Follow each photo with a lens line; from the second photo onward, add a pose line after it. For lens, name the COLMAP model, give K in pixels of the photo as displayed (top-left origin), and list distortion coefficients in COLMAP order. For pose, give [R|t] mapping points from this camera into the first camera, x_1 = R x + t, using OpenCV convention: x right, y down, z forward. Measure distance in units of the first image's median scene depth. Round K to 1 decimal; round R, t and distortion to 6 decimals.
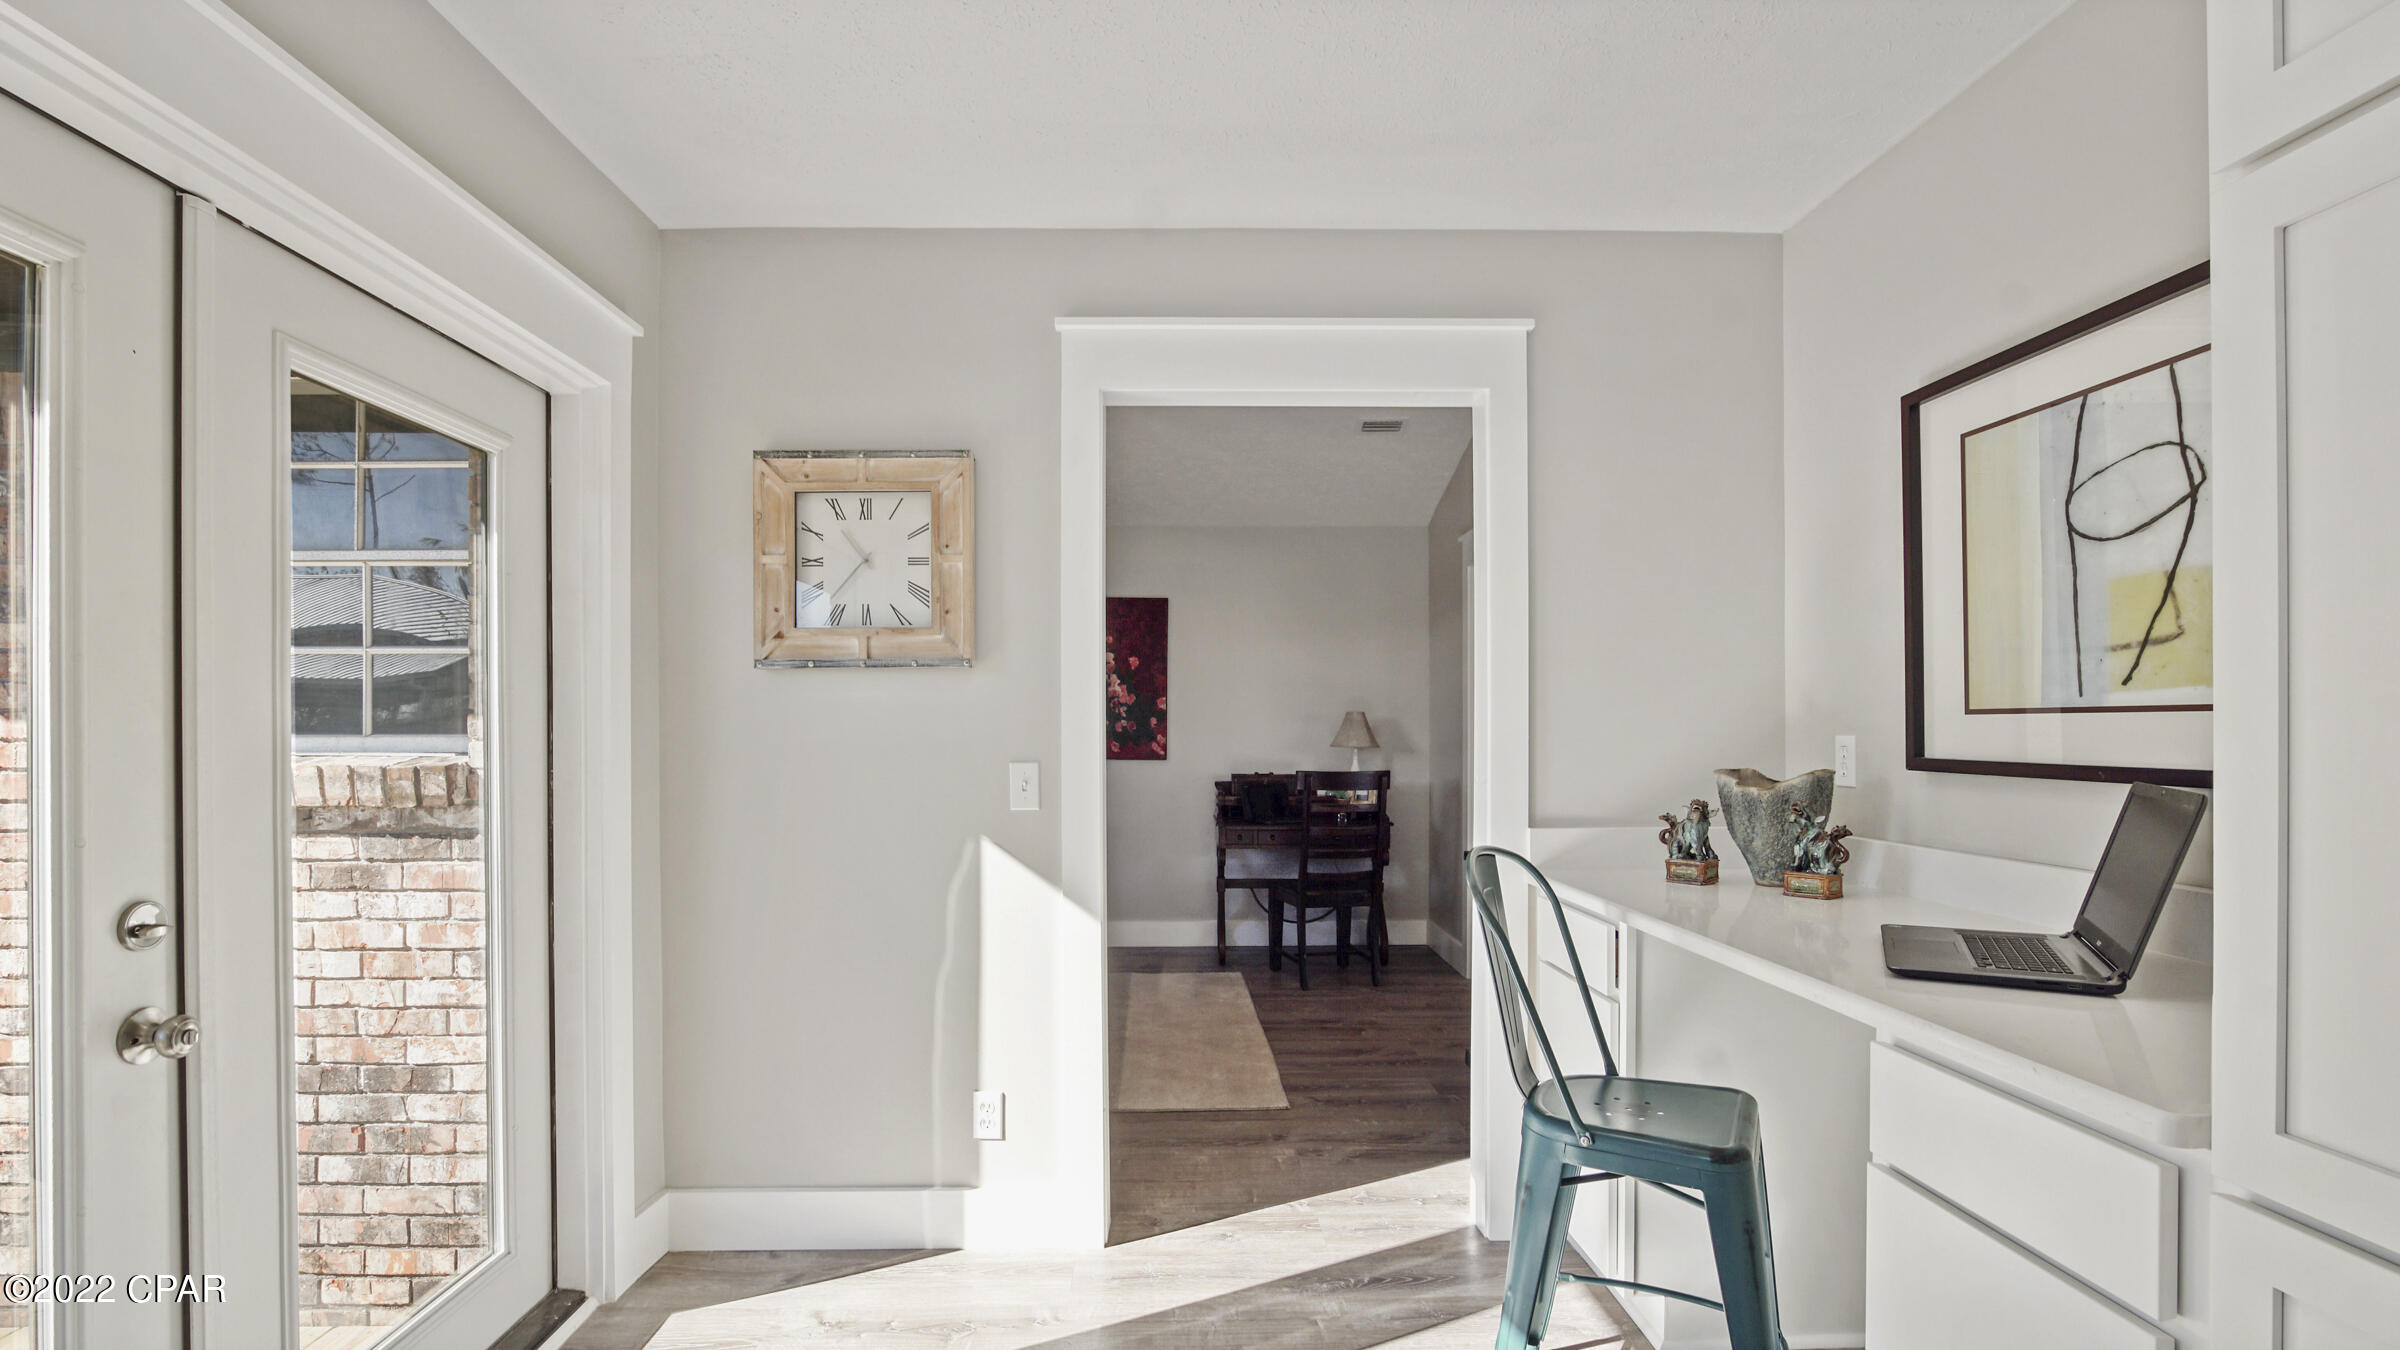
lens RADIAL K [[1068.9, 0, 1190.5], [0, 1068.9, 734.8], [0, 0, 1]] dist [-0.021085, -0.000092]
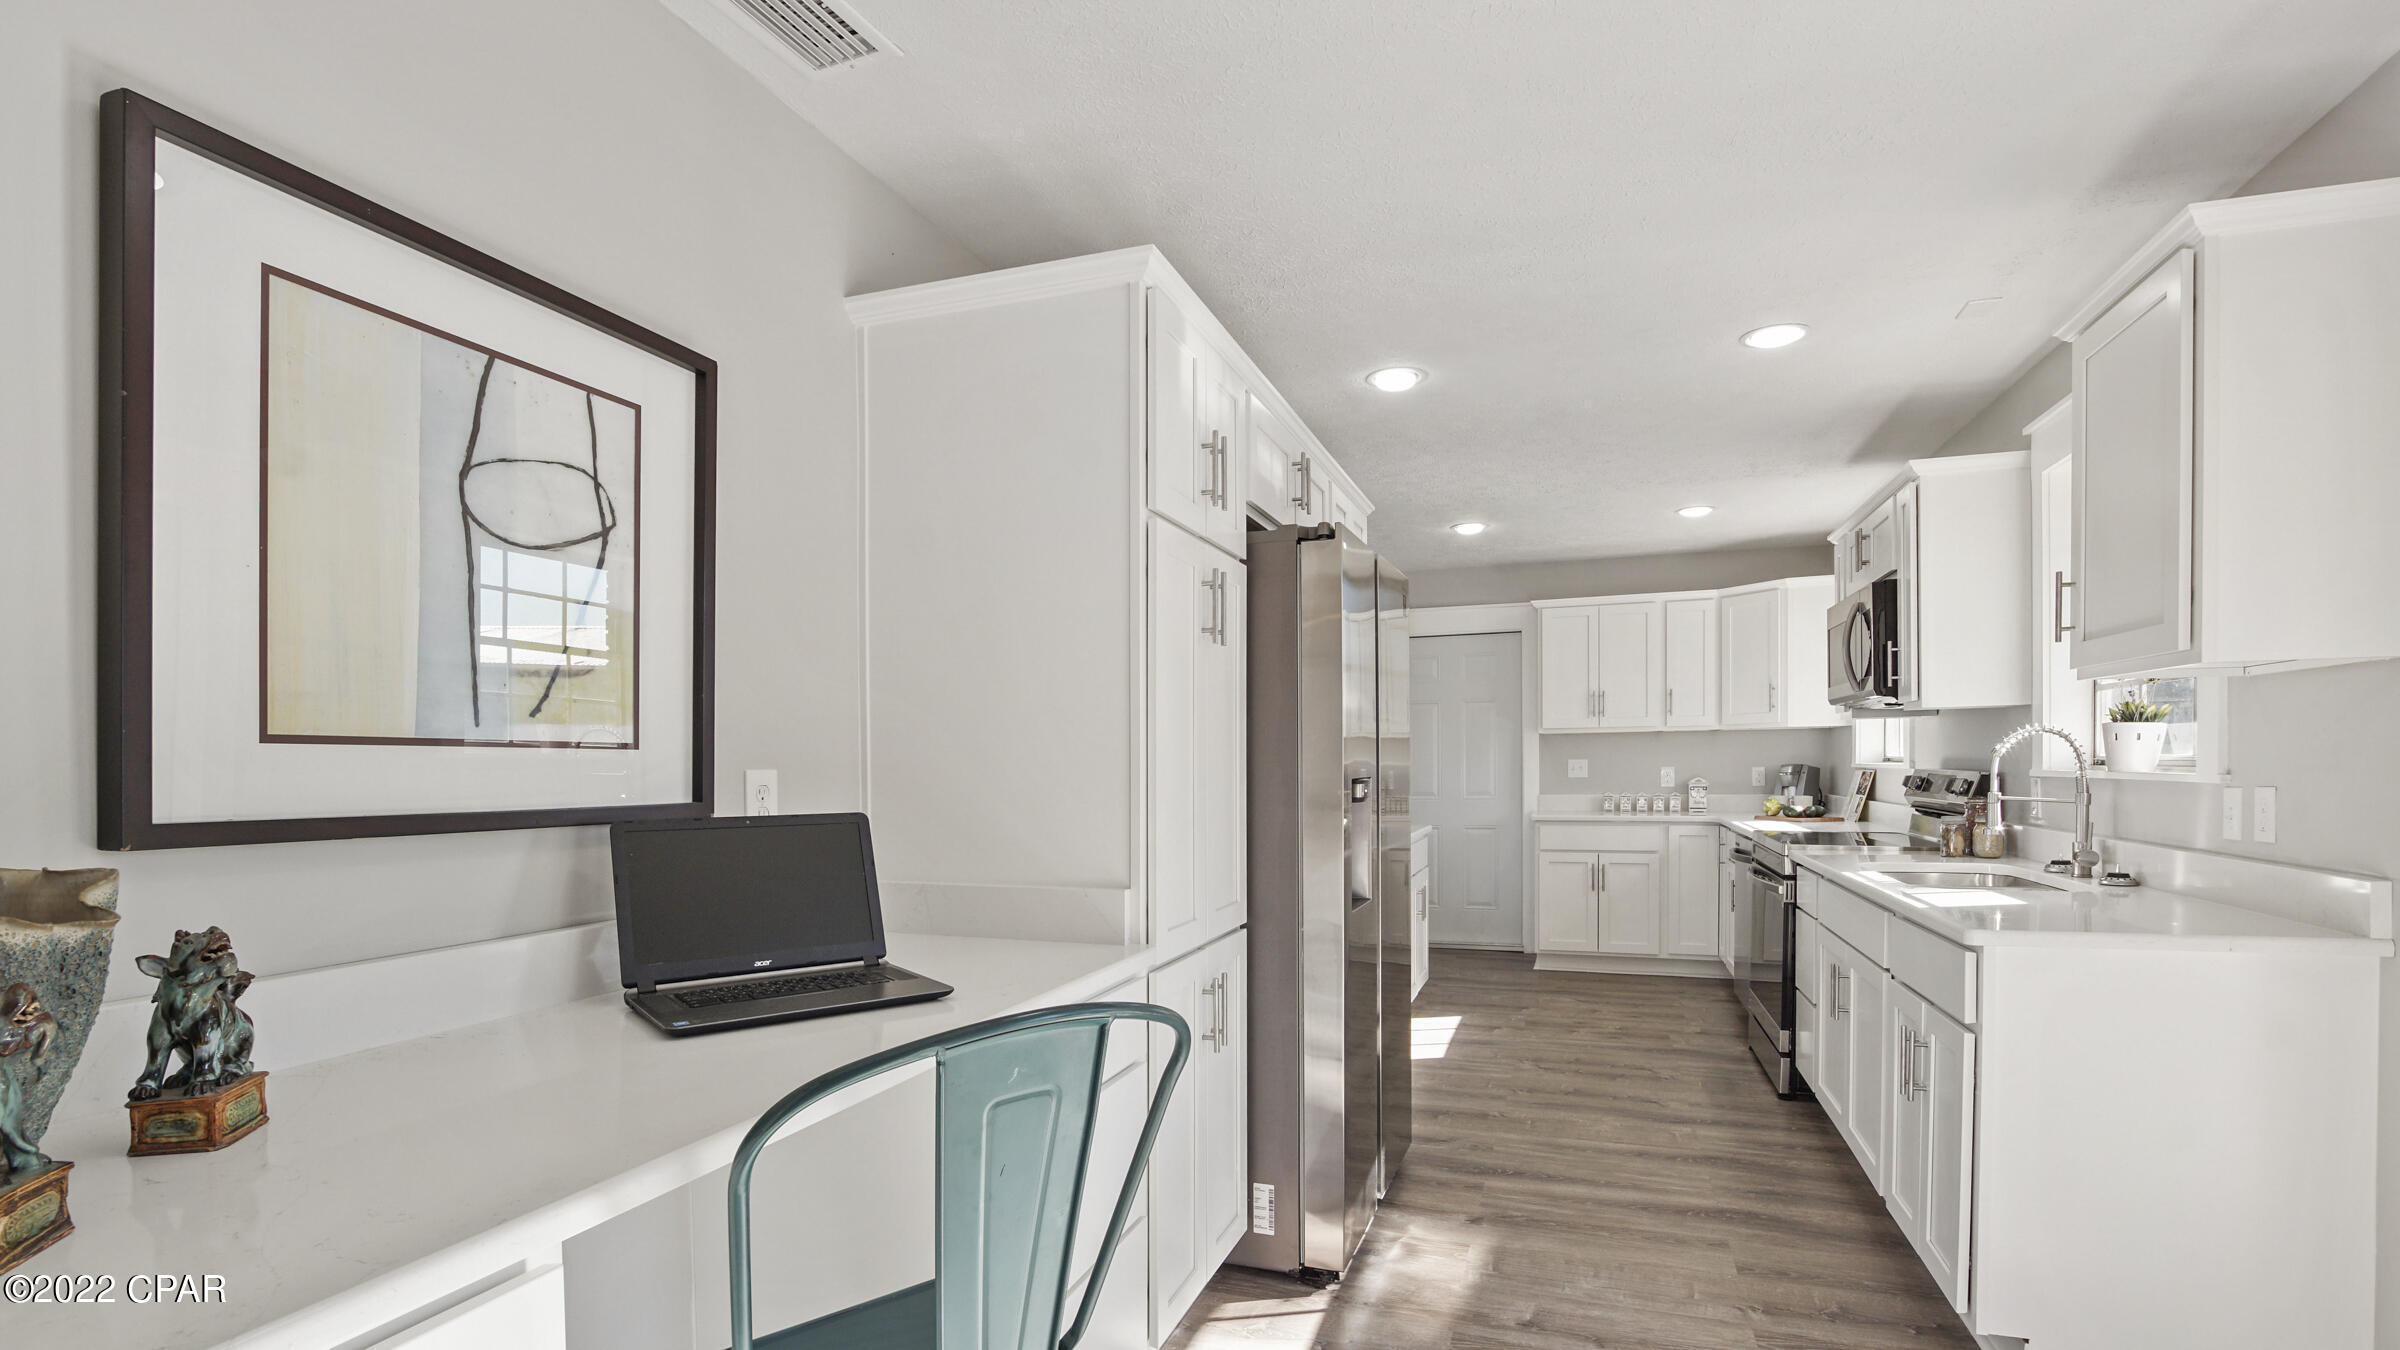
lens RADIAL K [[1108.0, 0, 1206.7], [0, 1108.0, 807.2], [0, 0, 1]] dist [-0.018599, 0.000063]
pose [[-0.935816, -0.003508, 0.352471, 0.021915], [0.011601, 0.999102, 0.040745, -0.001843], [-0.352297, 0.042219, -0.934935, 1.109132]]
